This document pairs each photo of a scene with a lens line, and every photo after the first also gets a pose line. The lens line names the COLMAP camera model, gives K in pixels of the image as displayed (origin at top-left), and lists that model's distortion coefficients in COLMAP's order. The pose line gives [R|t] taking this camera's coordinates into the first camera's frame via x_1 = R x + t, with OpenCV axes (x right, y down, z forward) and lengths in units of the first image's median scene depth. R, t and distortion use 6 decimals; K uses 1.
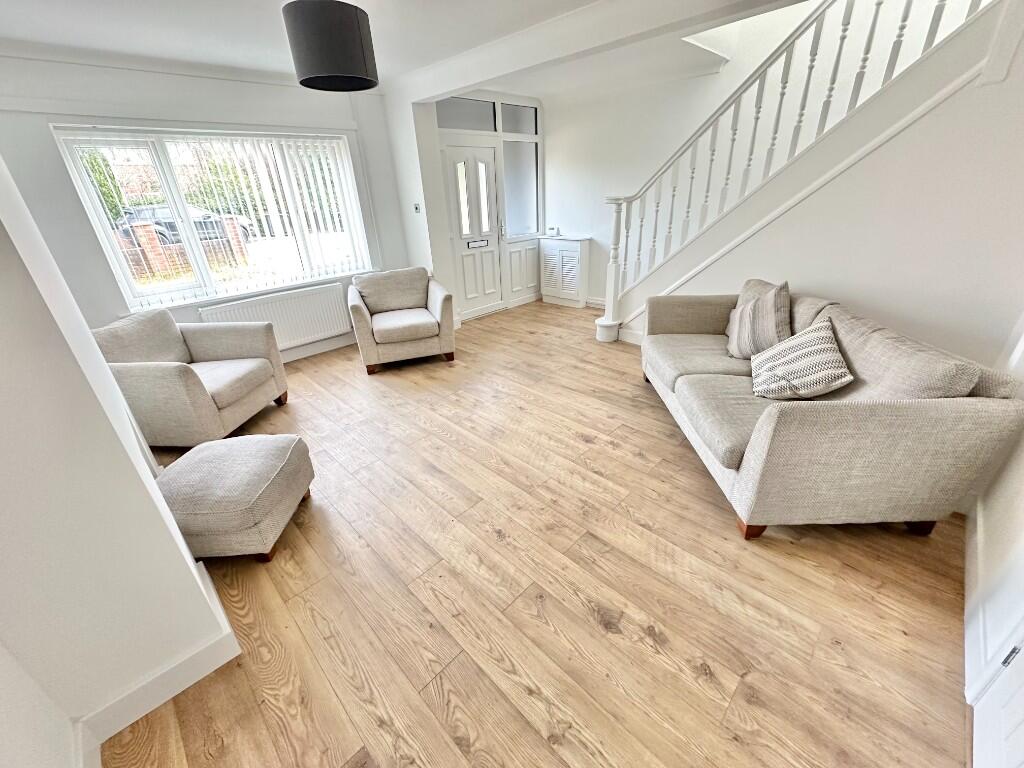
lens RADIAL K [[407.5, 0, 513.1], [0, 407.5, 384.5], [0, 0, 1]] dist [-0.000319, -0.000520]
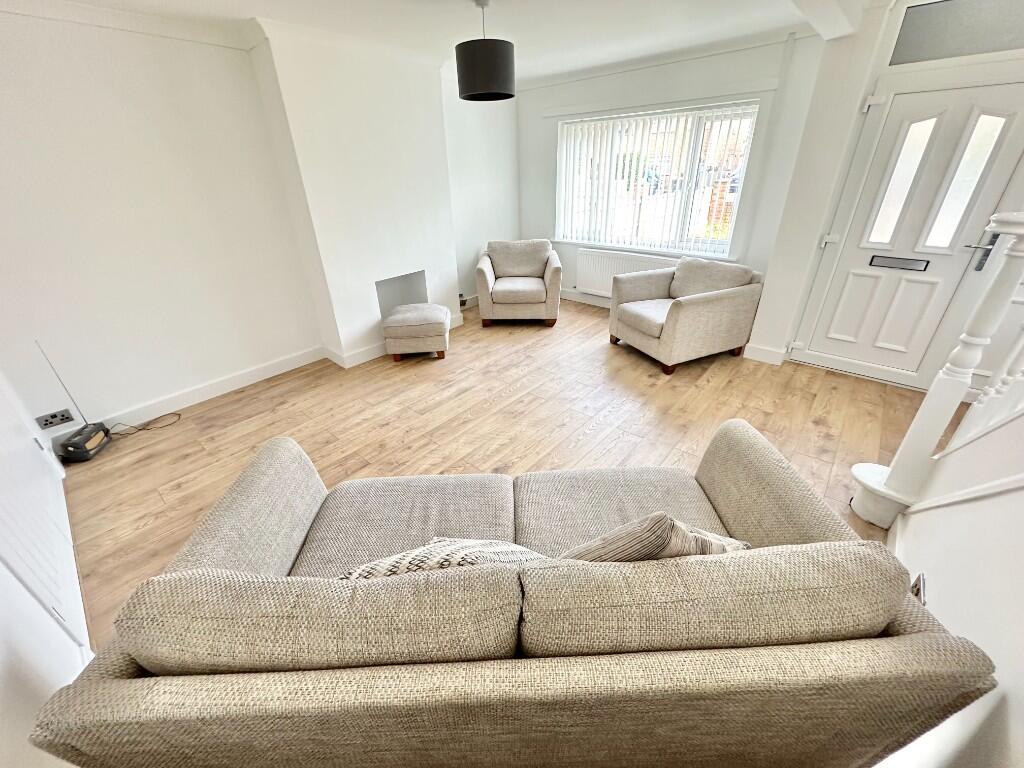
lens RADIAL K [[407.5, 0, 511.0], [0, 407.5, 381.9], [0, 0, 1]] dist [-0.000319, -0.000520]
pose [[0.058834, 0.502891, -0.862345, 0.863958], [-0.415086, 0.797948, 0.437016, -0.425817], [0.907878, 0.332236, 0.255689, 0.727709]]
